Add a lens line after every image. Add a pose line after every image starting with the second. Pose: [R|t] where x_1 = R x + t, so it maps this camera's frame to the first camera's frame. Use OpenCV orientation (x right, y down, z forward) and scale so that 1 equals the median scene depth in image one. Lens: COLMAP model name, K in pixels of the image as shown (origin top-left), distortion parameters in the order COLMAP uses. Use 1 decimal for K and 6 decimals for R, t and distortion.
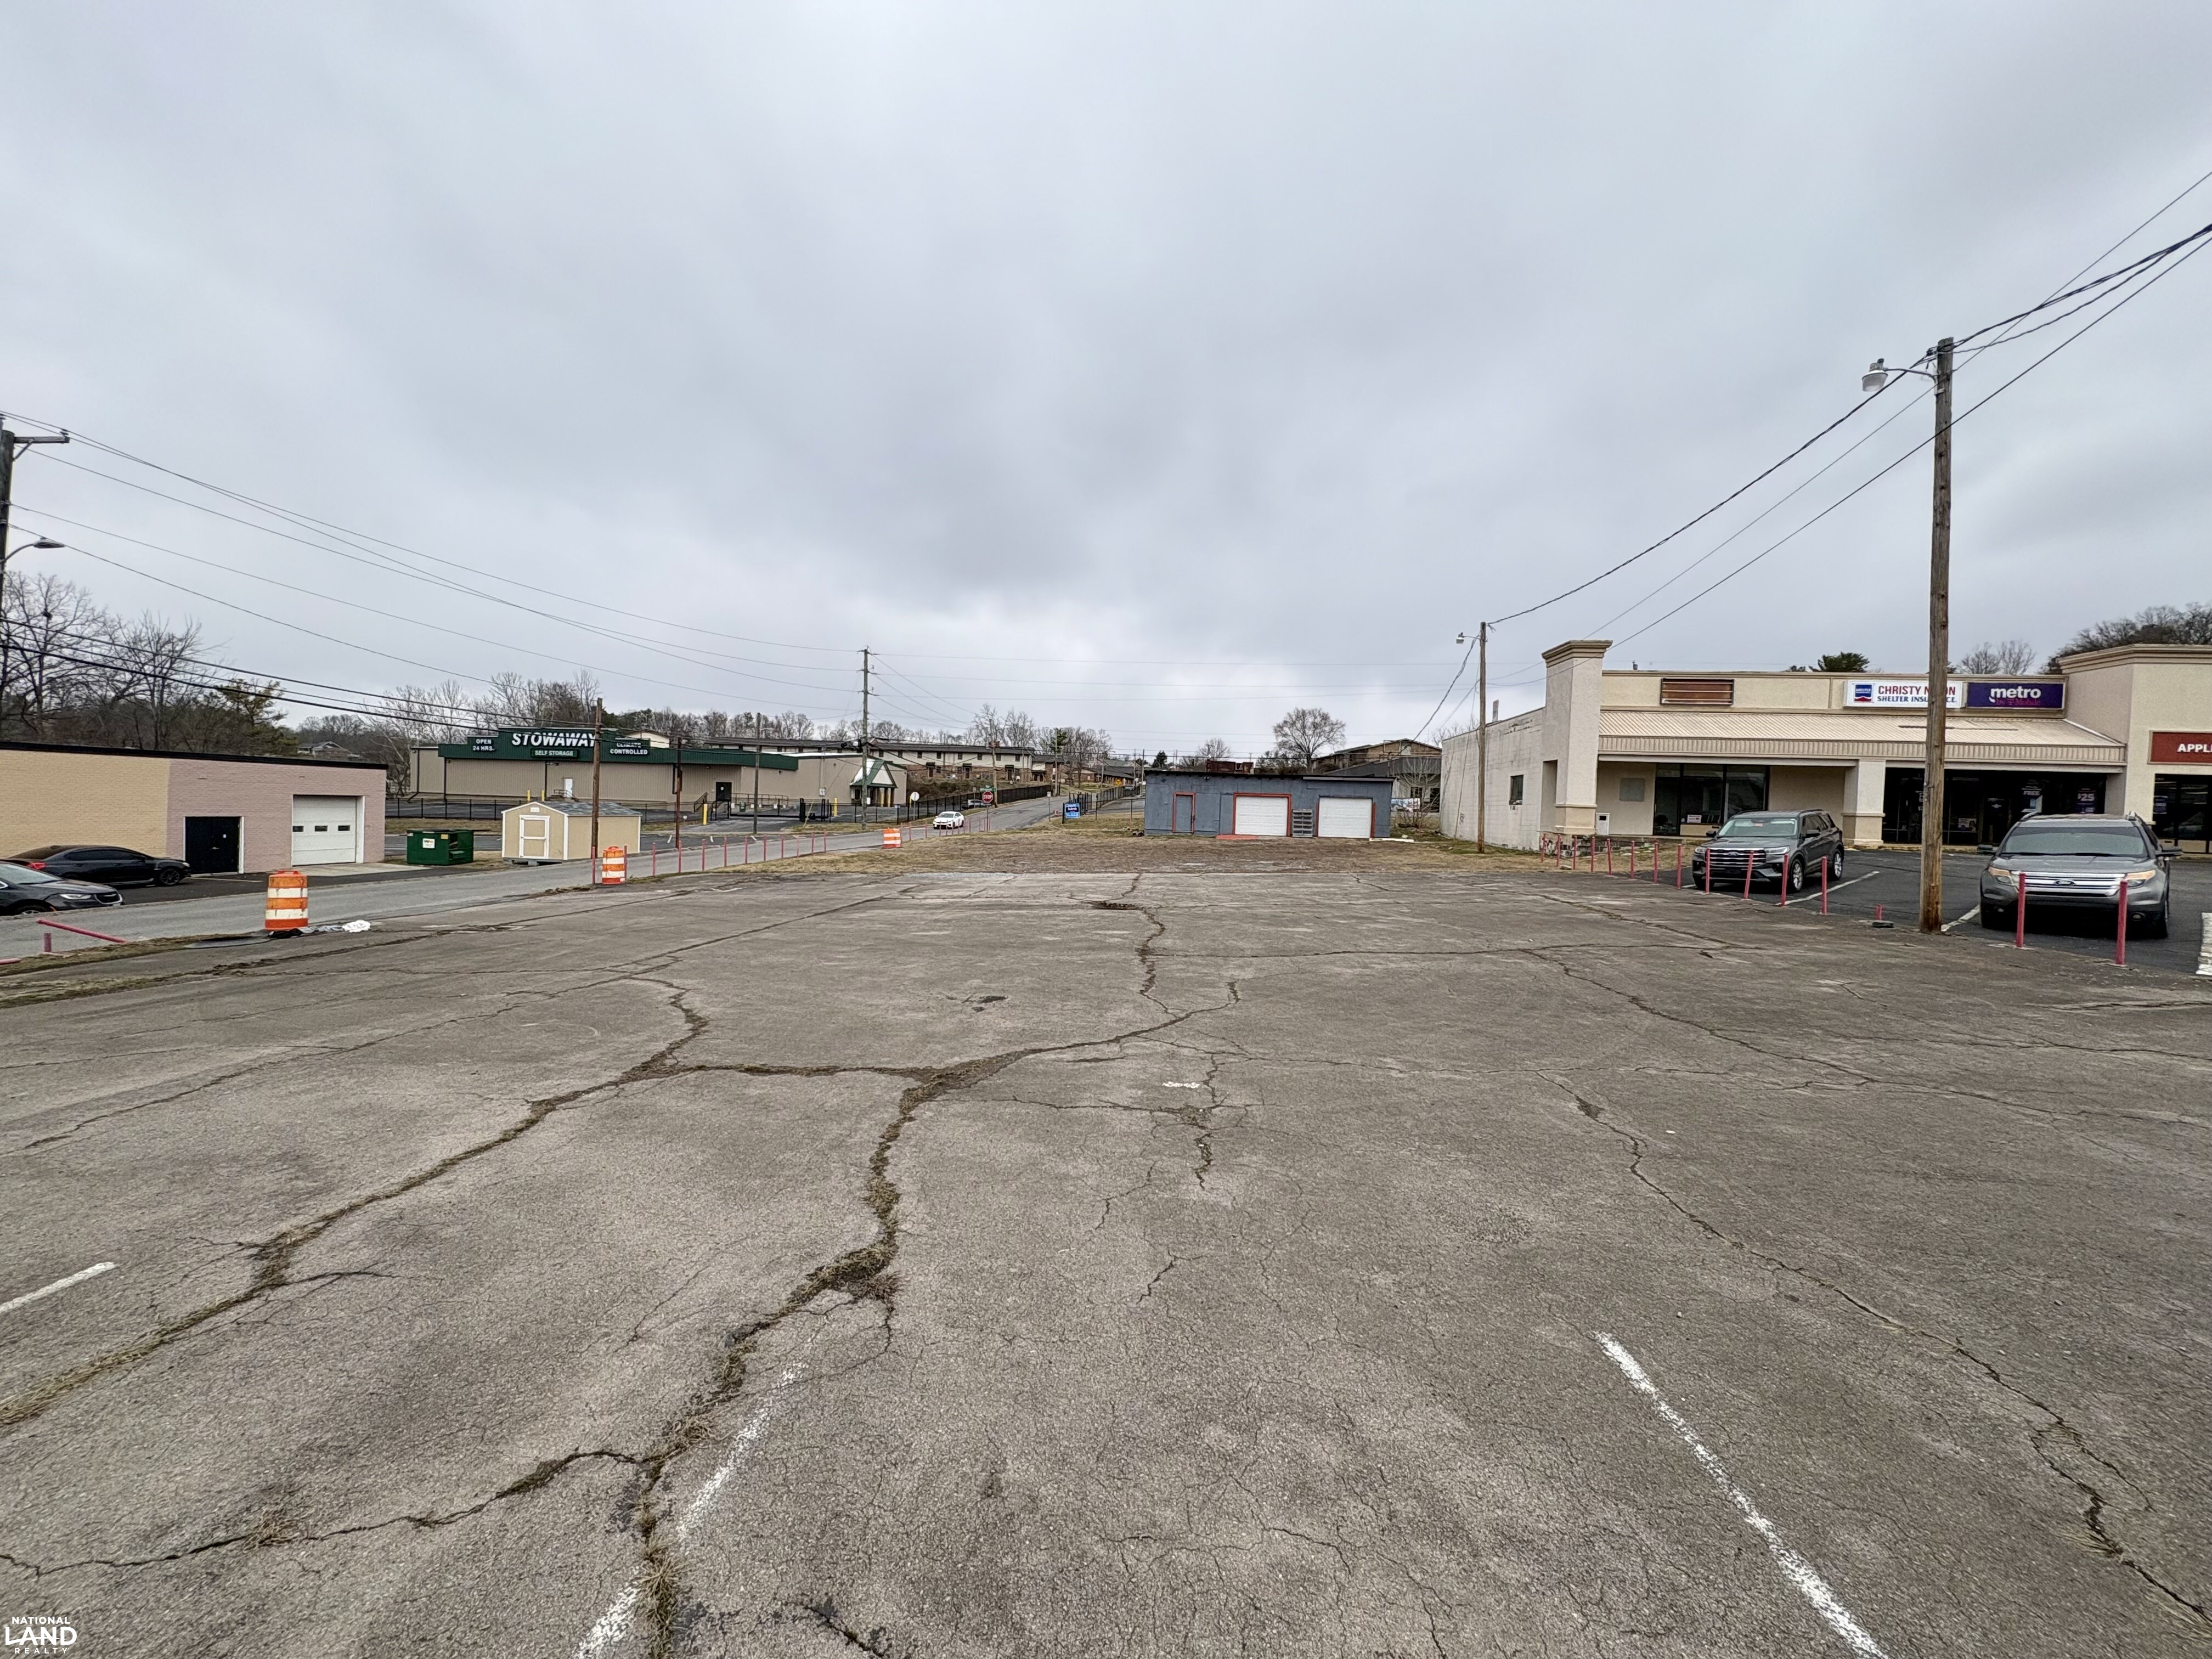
lens RADIAL K [[879.6, 0, 1106.0], [0, 879.6, 829.5], [0, 0, 1]] dist [-0.000954, 0.000505]
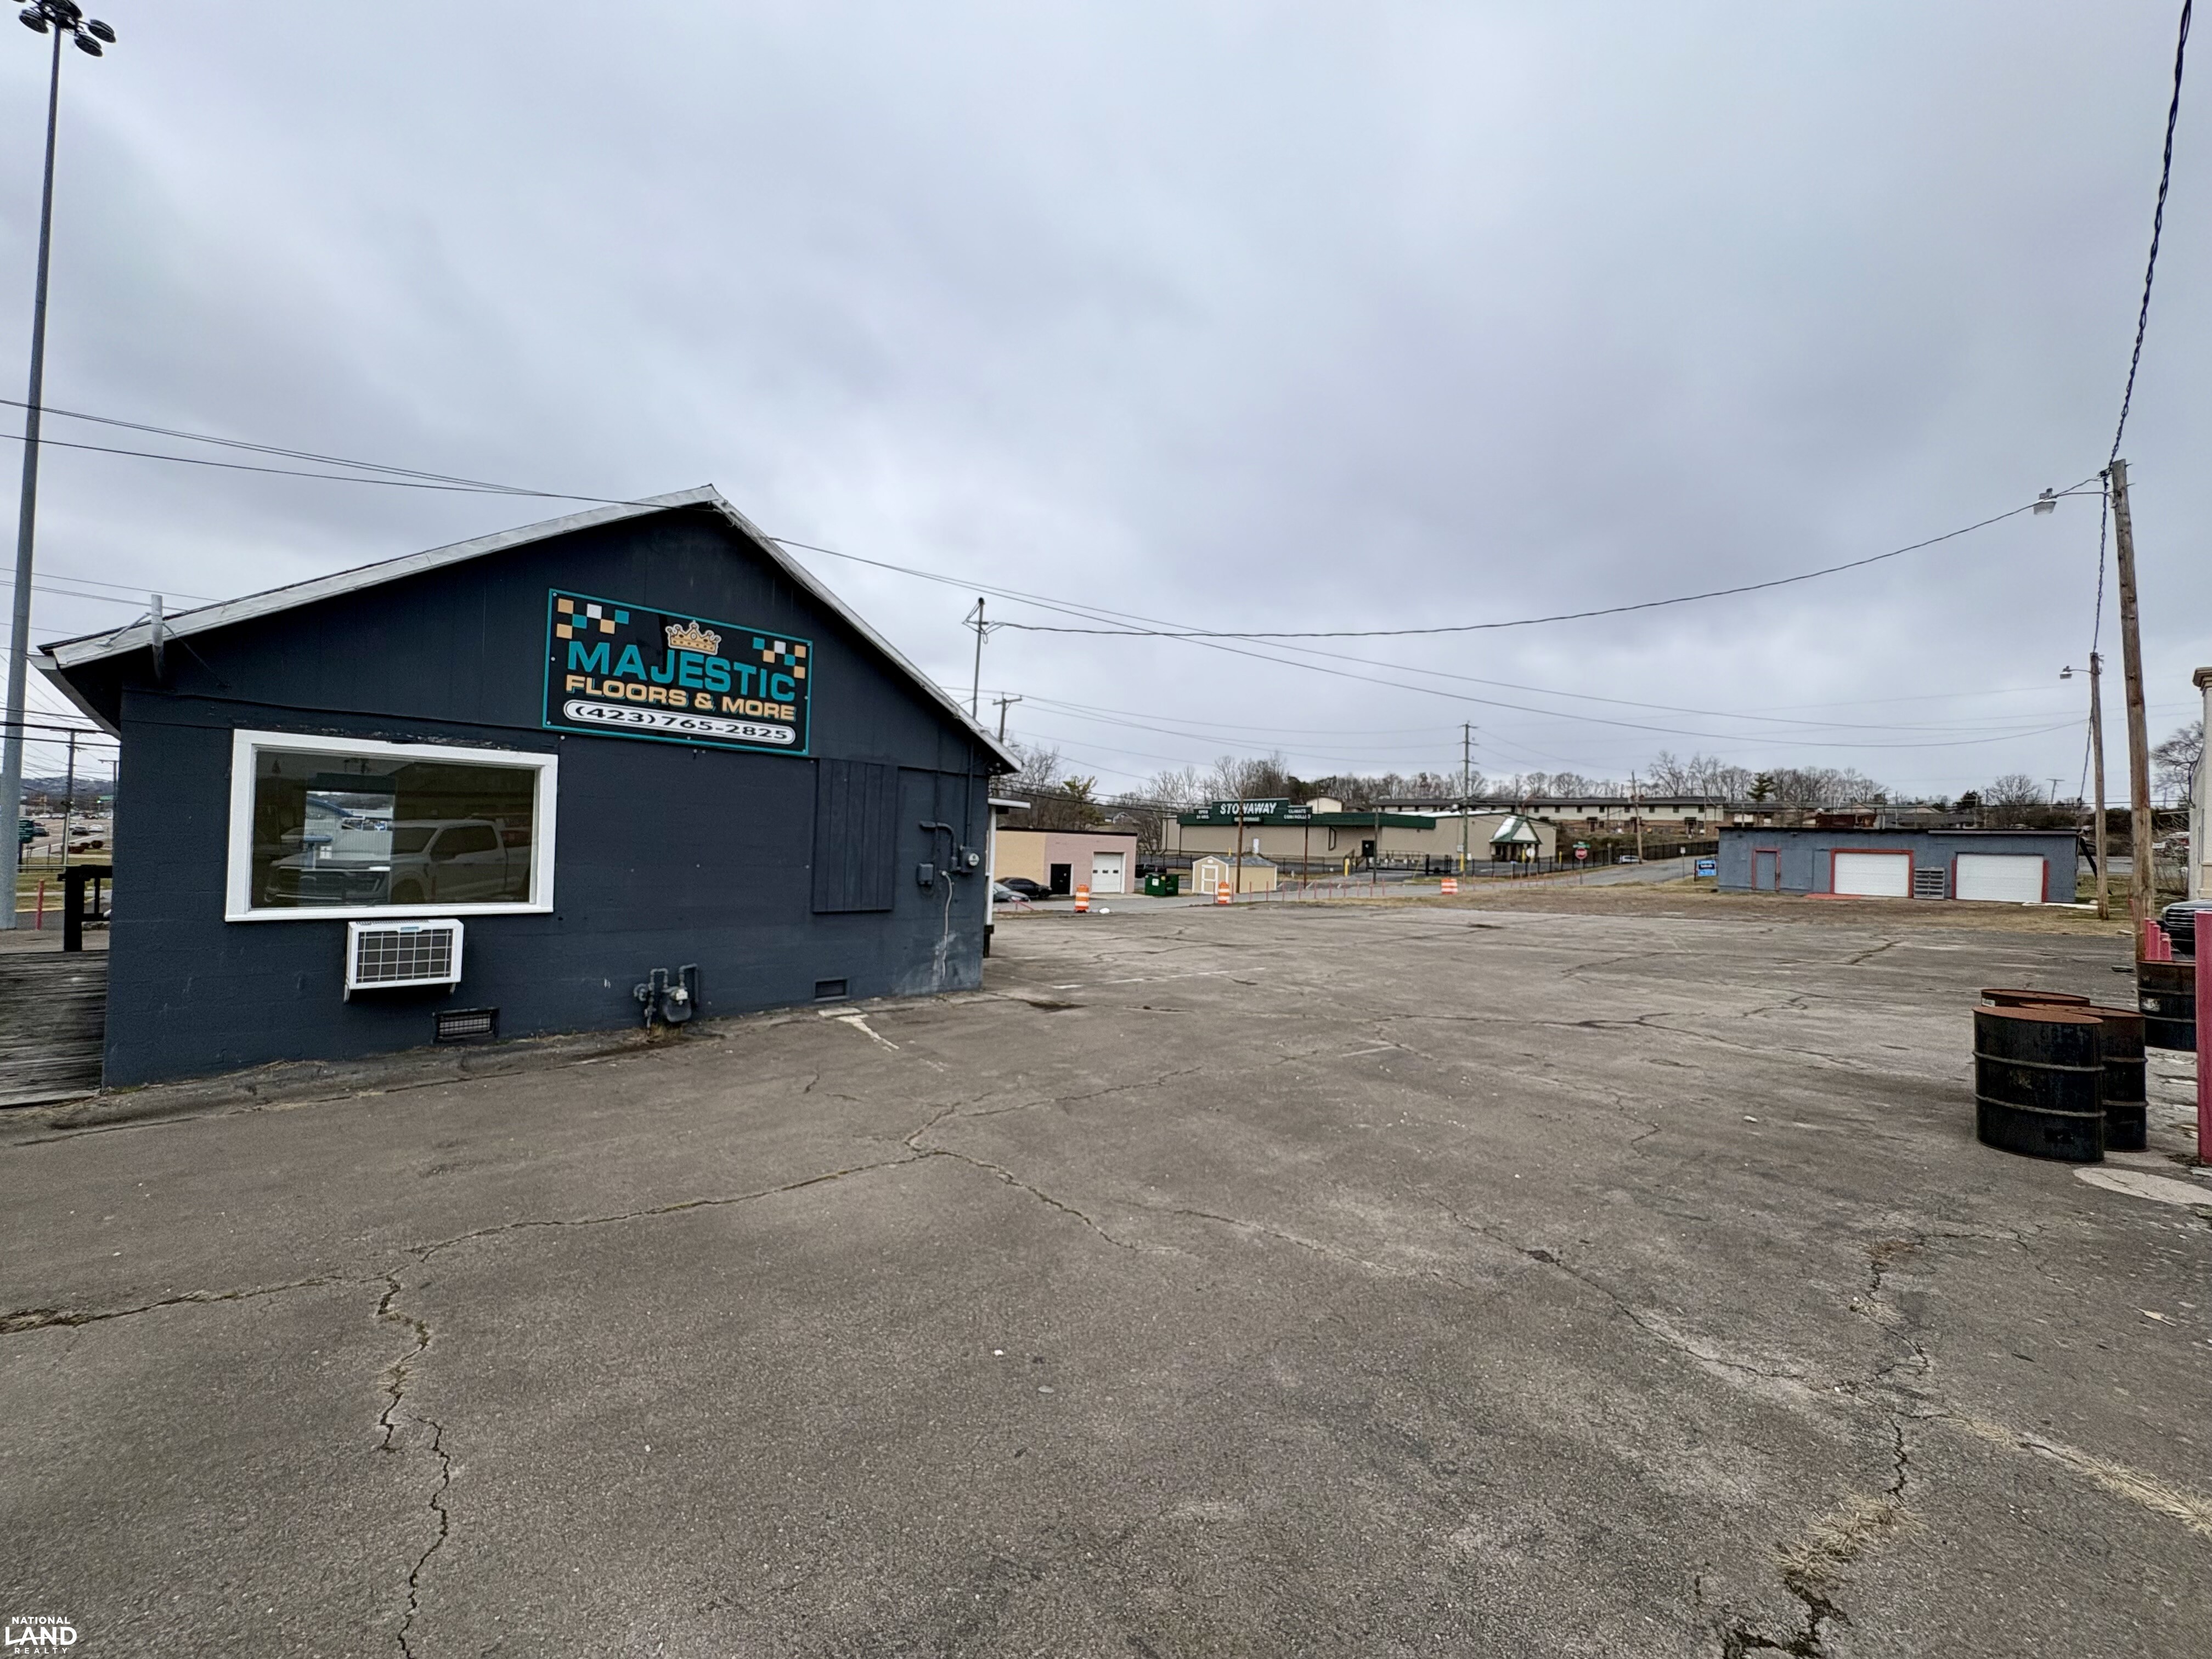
lens RADIAL K [[879.6, 0, 1106.0], [0, 879.6, 829.5], [0, 0, 1]] dist [-0.000954, 0.000505]
pose [[0.737377, -0.017801, -0.675247, 0.098521], [-0.025358, 0.998219, -0.054006, 0.003598], [0.675005, 0.056945, 0.735612, -0.097360]]
